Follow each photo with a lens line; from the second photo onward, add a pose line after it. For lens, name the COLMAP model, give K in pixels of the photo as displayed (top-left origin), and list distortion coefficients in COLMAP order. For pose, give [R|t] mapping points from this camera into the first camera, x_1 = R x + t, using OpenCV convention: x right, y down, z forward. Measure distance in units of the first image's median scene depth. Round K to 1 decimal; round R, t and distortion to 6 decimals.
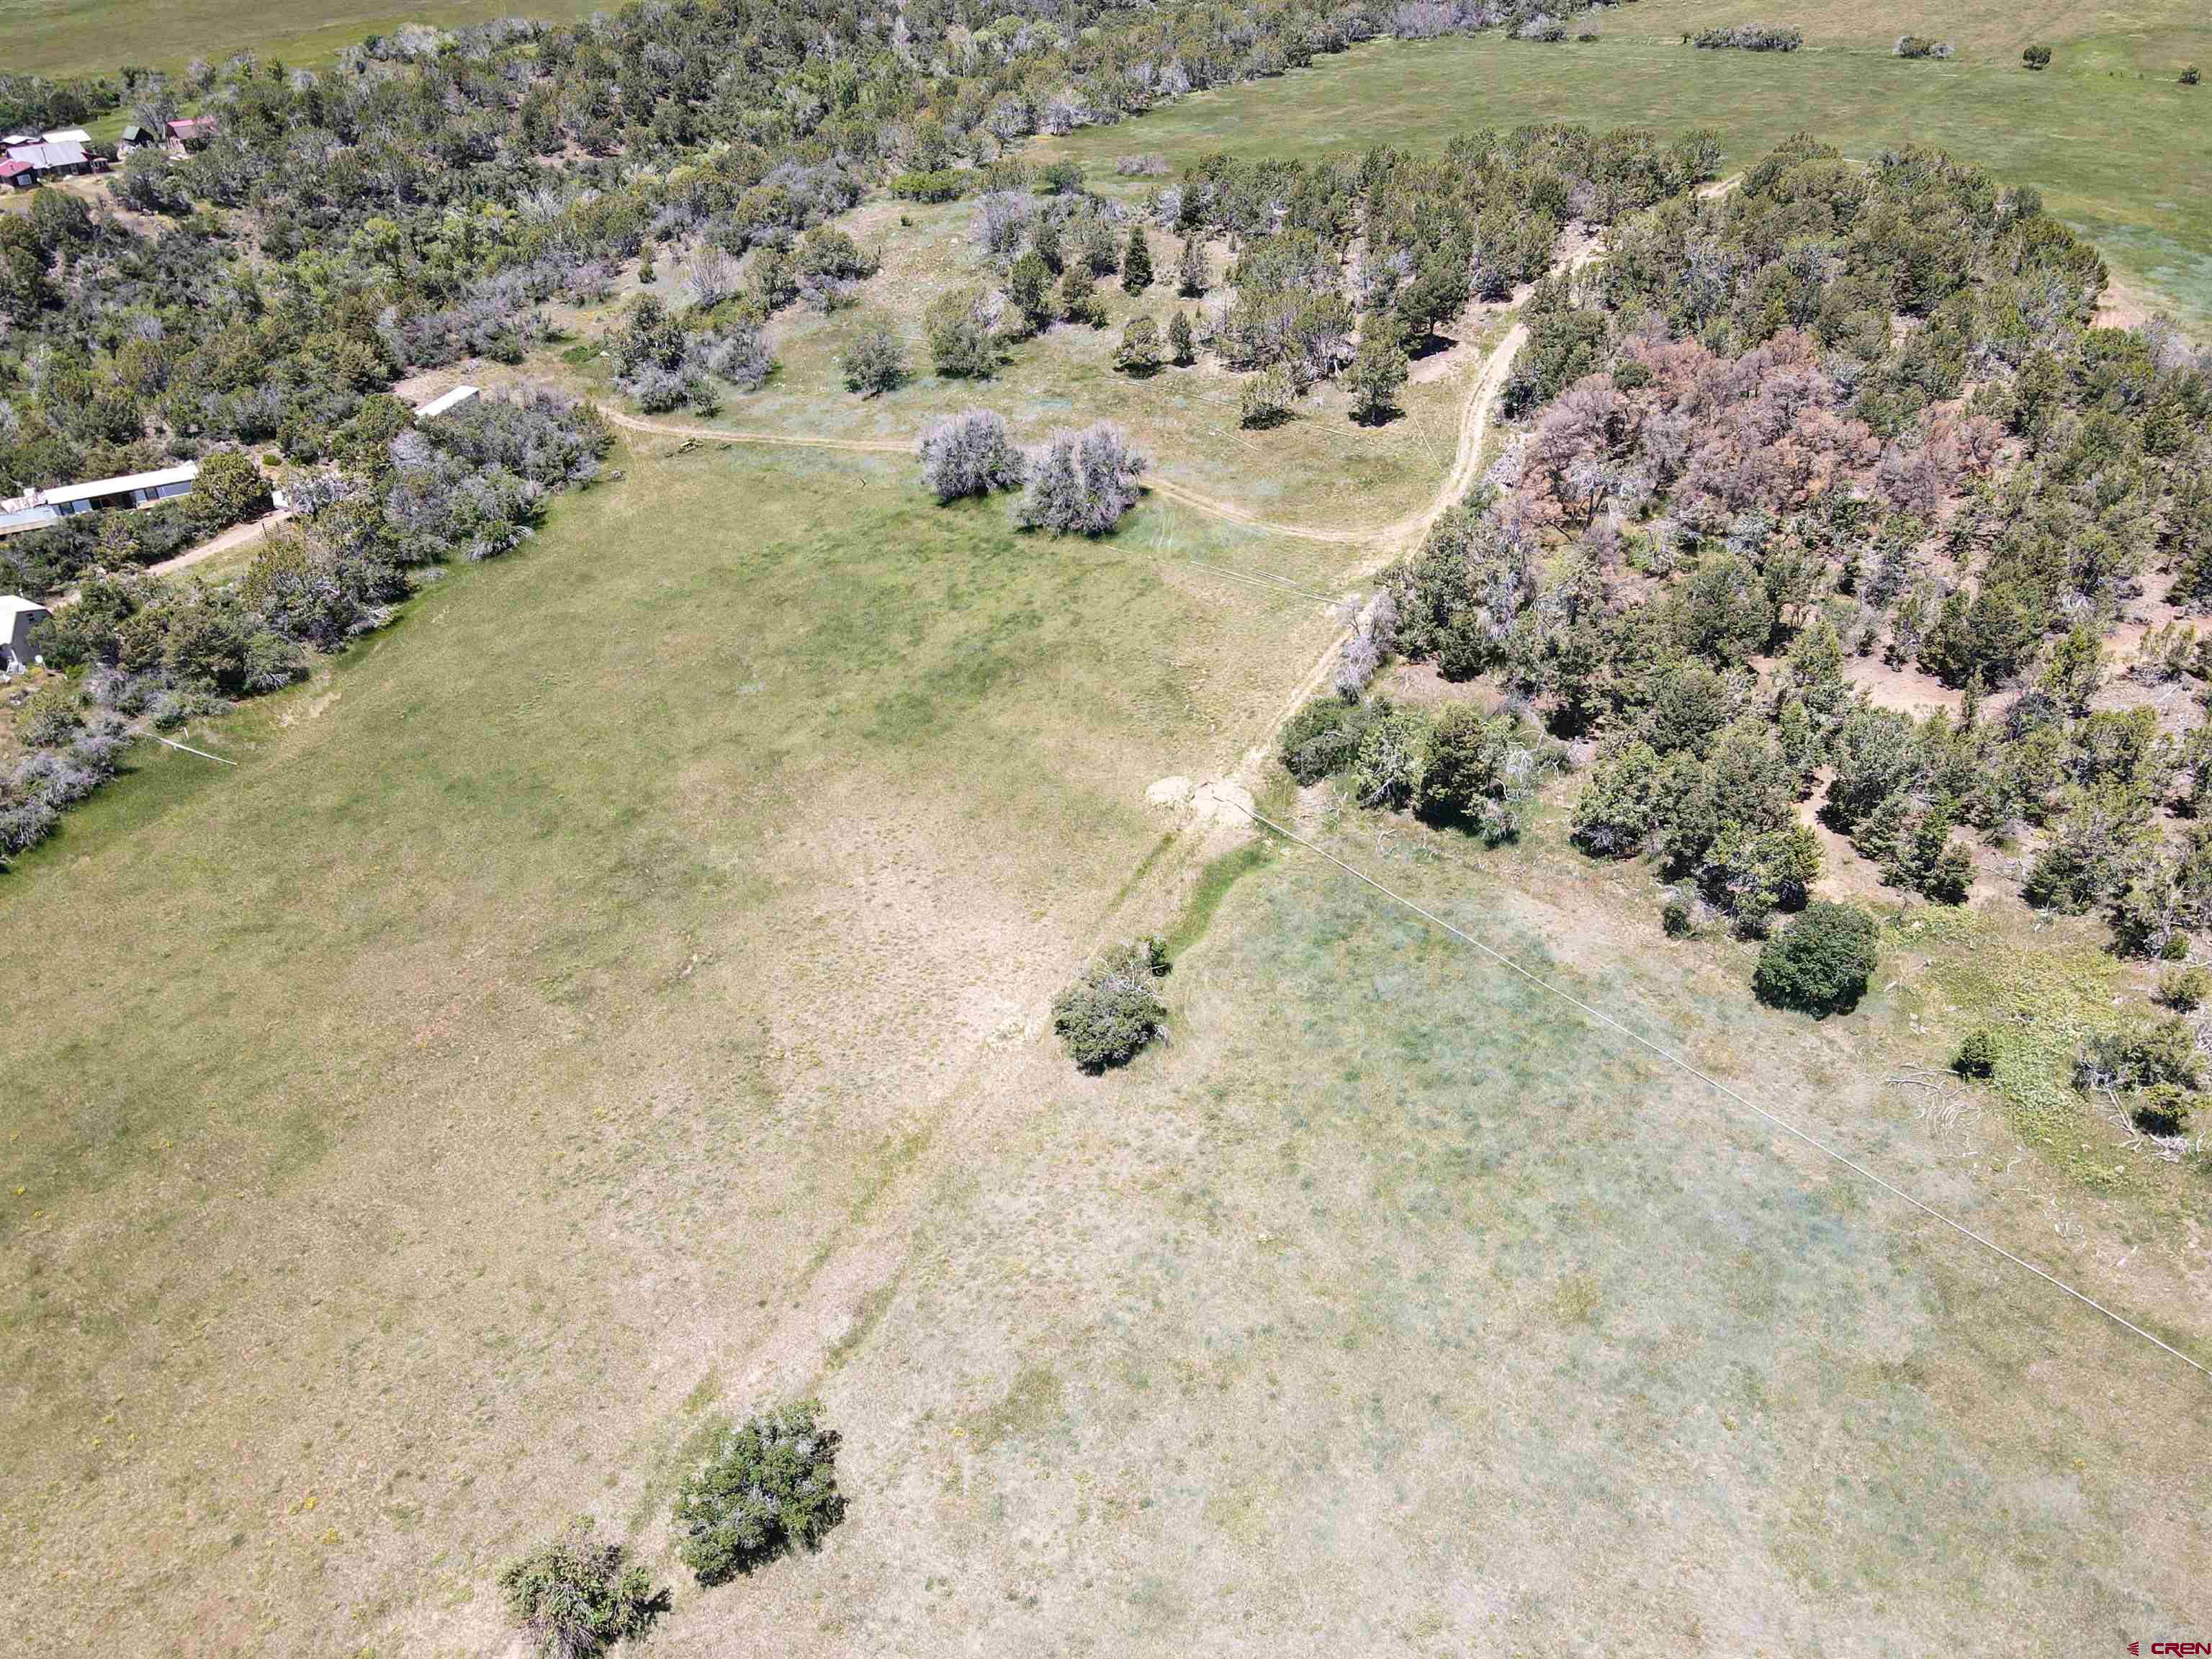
lens RADIAL K [[1614.5, 0, 1100.0], [0, 1614.5, 833.7], [0, 0, 1]] dist [-0.002722, 0.017293]
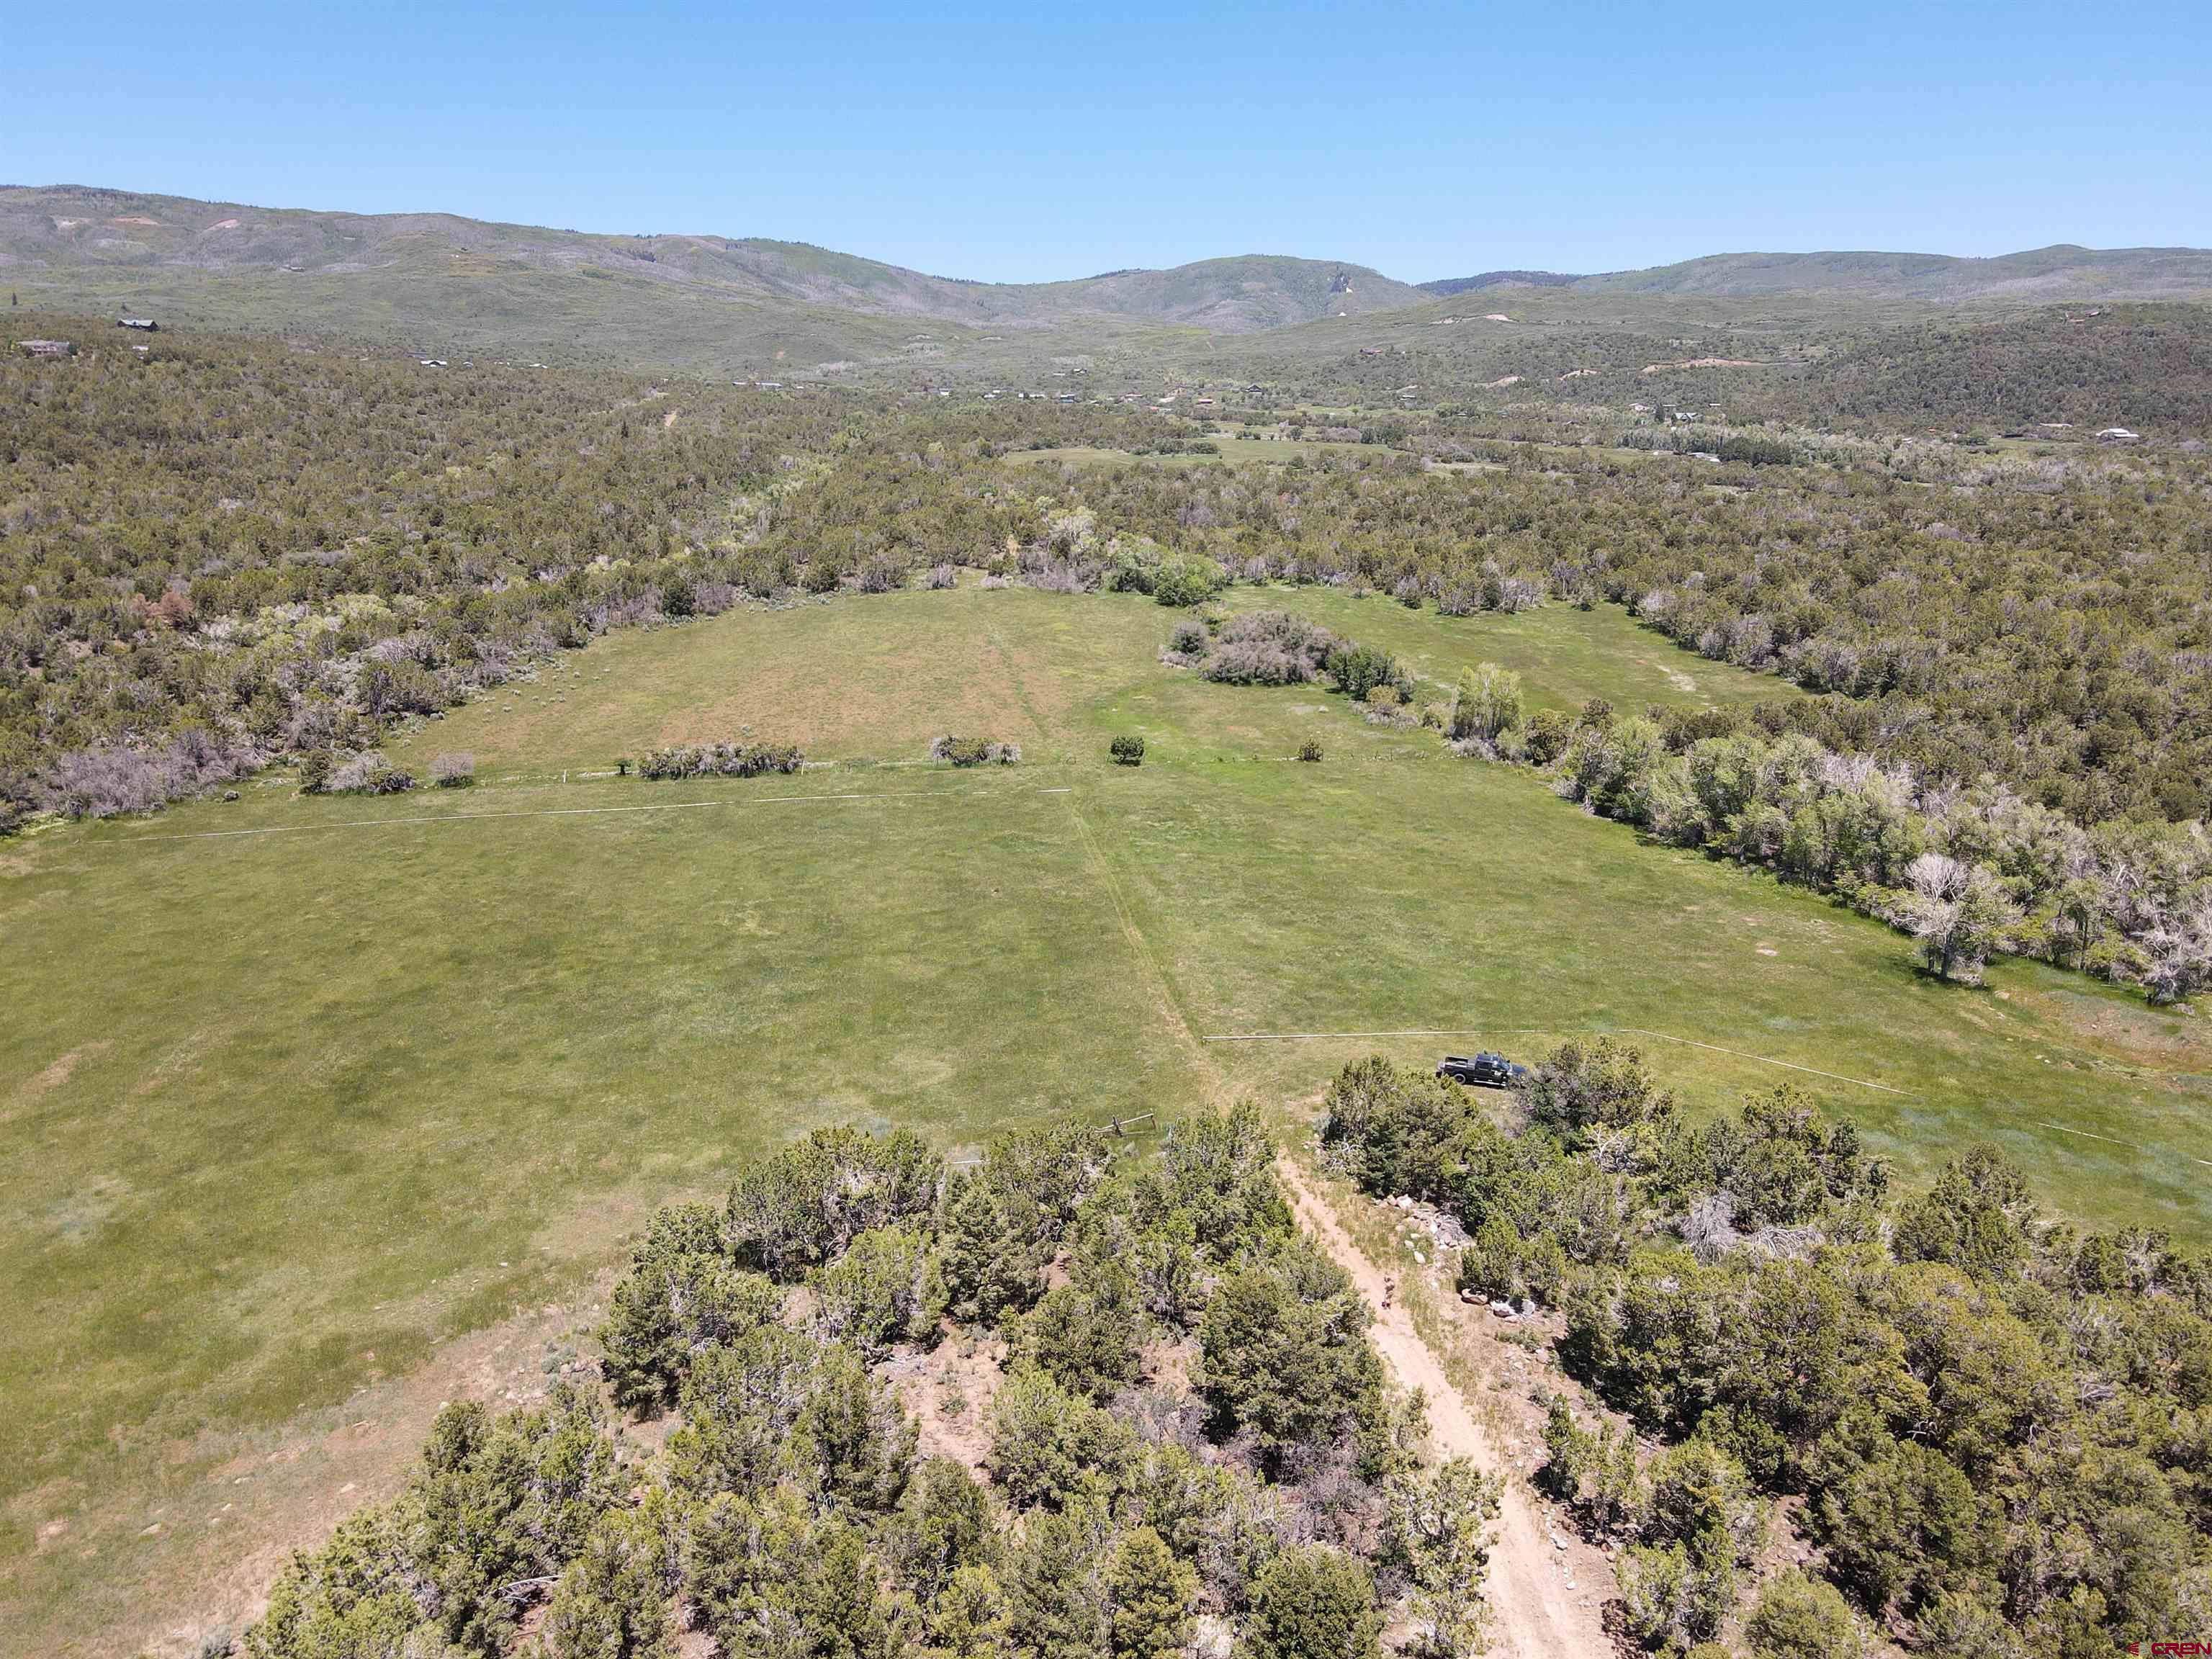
lens RADIAL K [[1614.5, 0, 1093.5], [0, 1614.5, 828.2], [0, 0, 1]] dist [-0.002722, 0.017293]
pose [[0.698040, -0.155959, 0.698868, 0.089626], [0.379935, 0.907947, -0.176868, -0.547663], [-0.606951, 0.388985, 0.693038, 0.873934]]
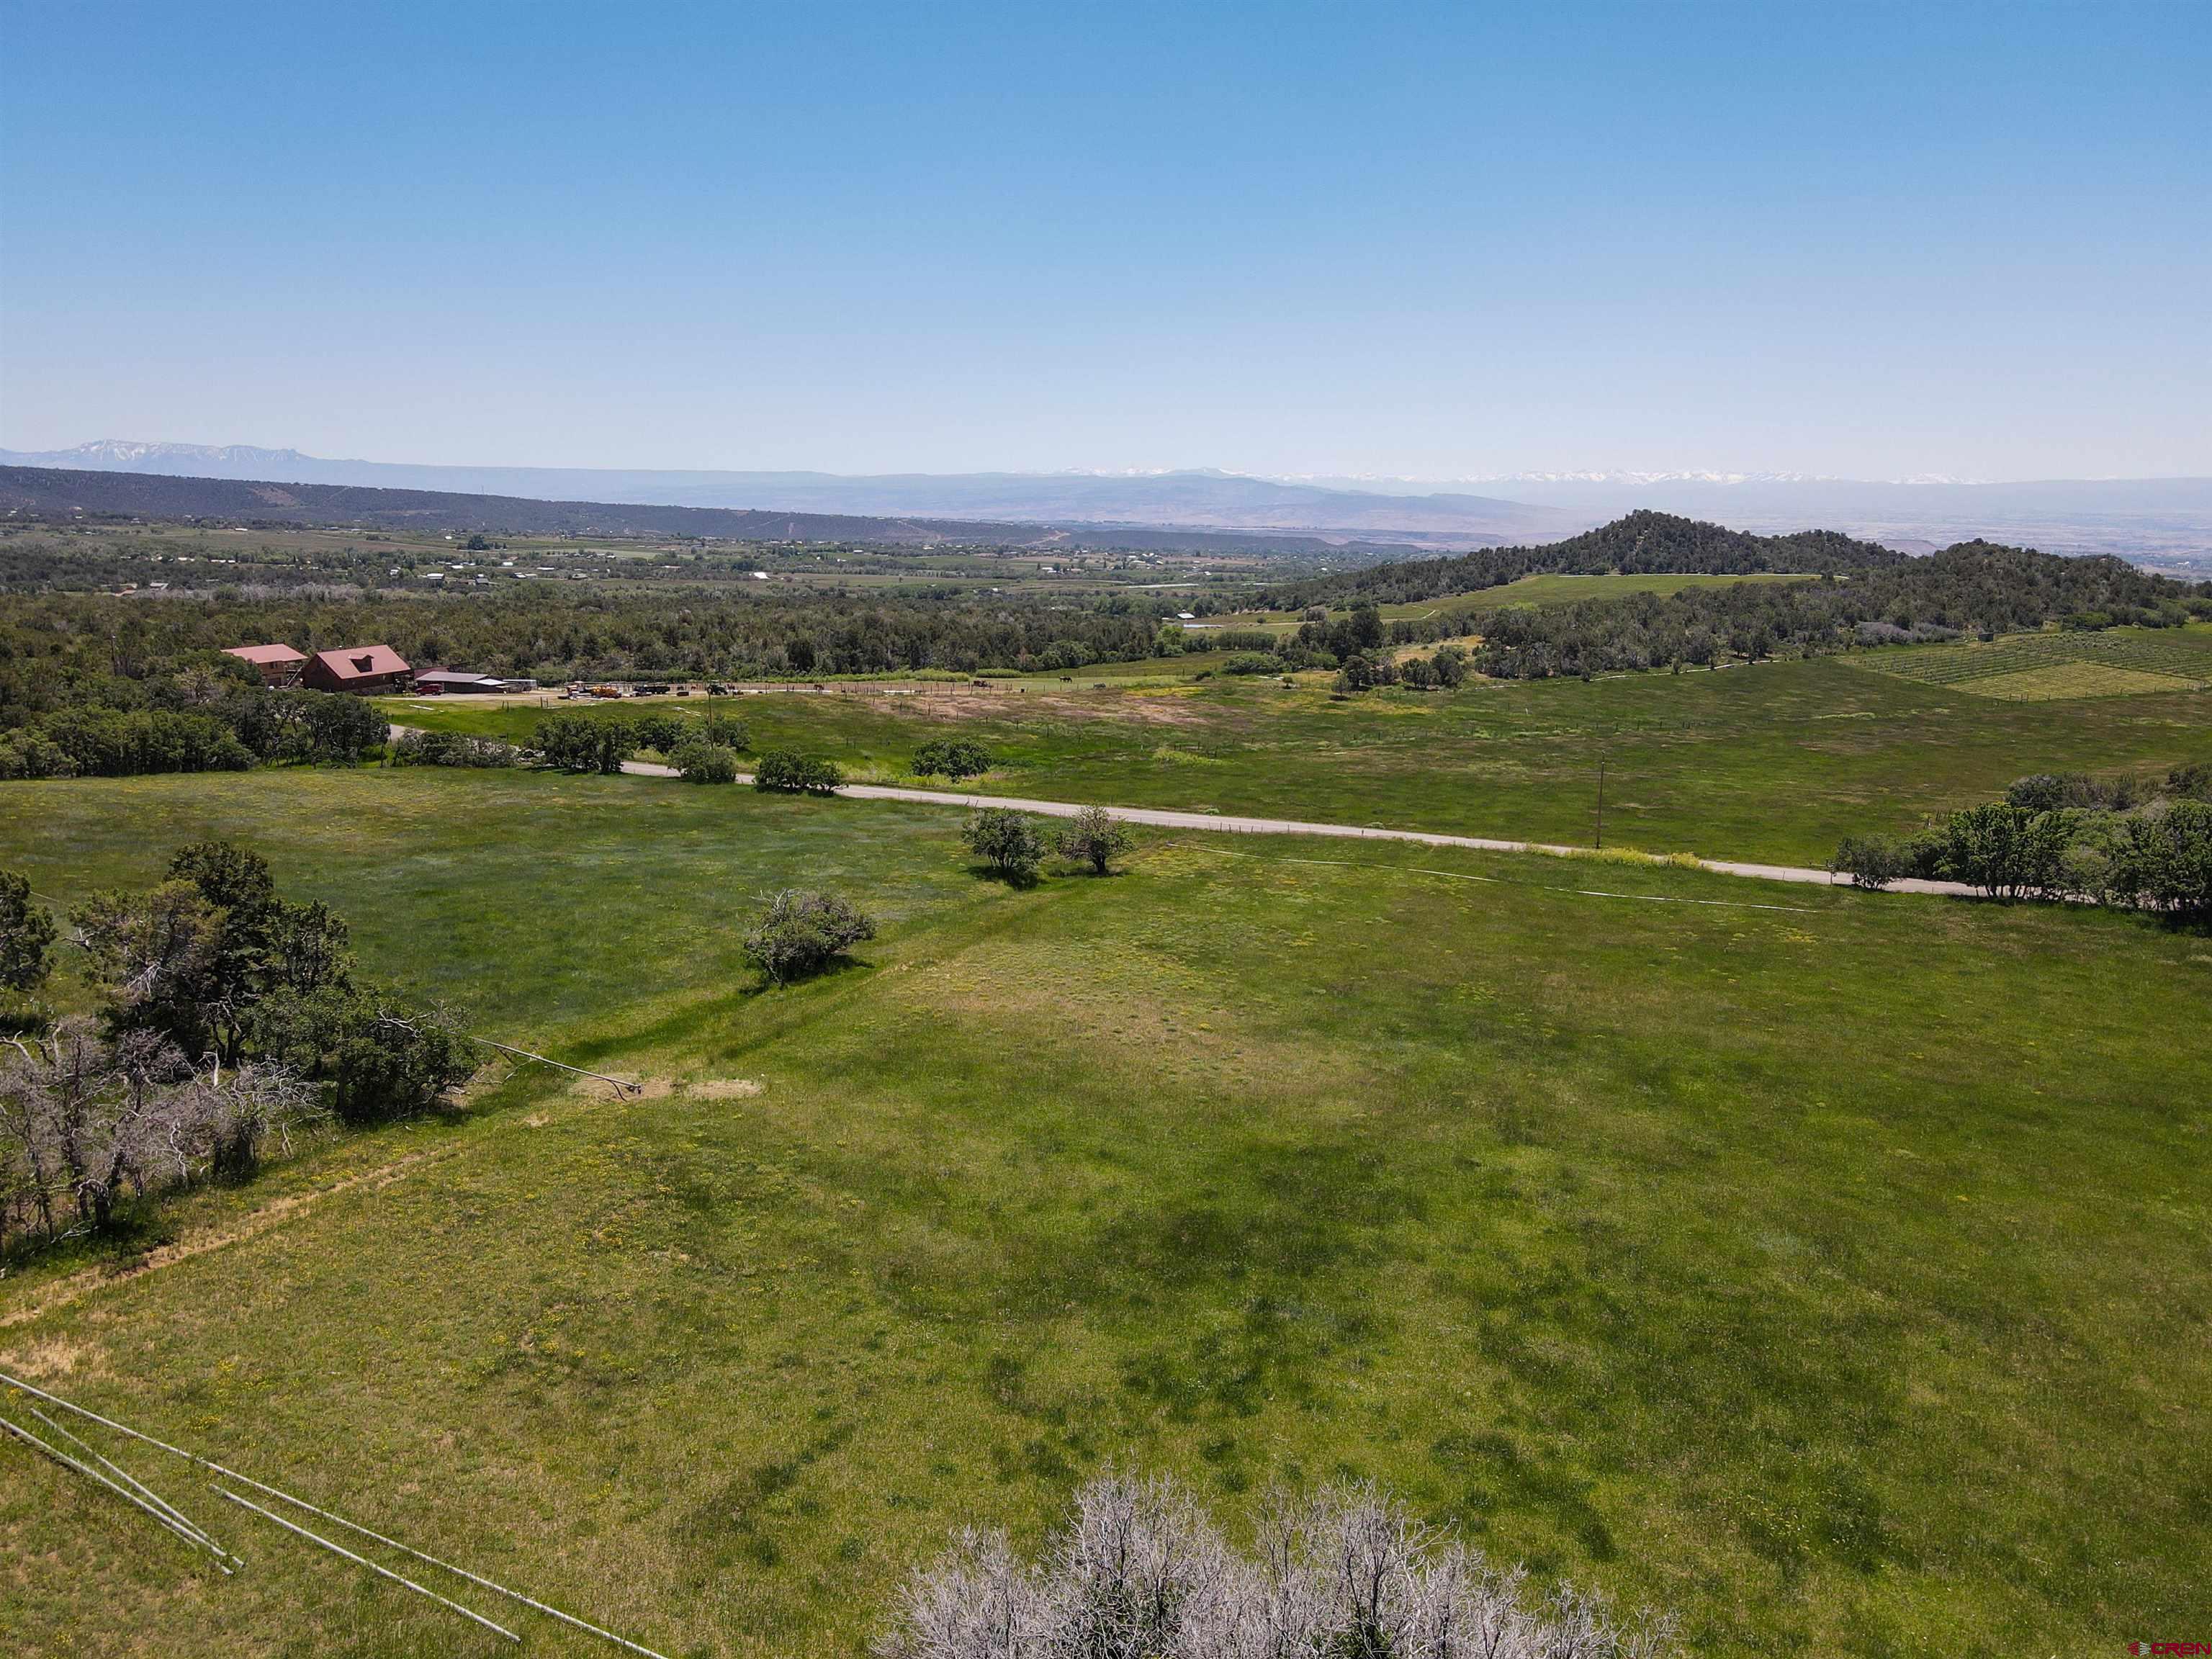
lens RADIAL K [[1630.0, 0, 1102.7], [0, 1630.0, 829.2], [0, 0, 1]] dist [0.004630, 0.000905]
pose [[-0.977009, 0.036511, -0.210047, 0.020596], [-0.118389, 0.726449, 0.676946, -0.321513], [0.177305, 0.686249, -0.705425, 0.919606]]
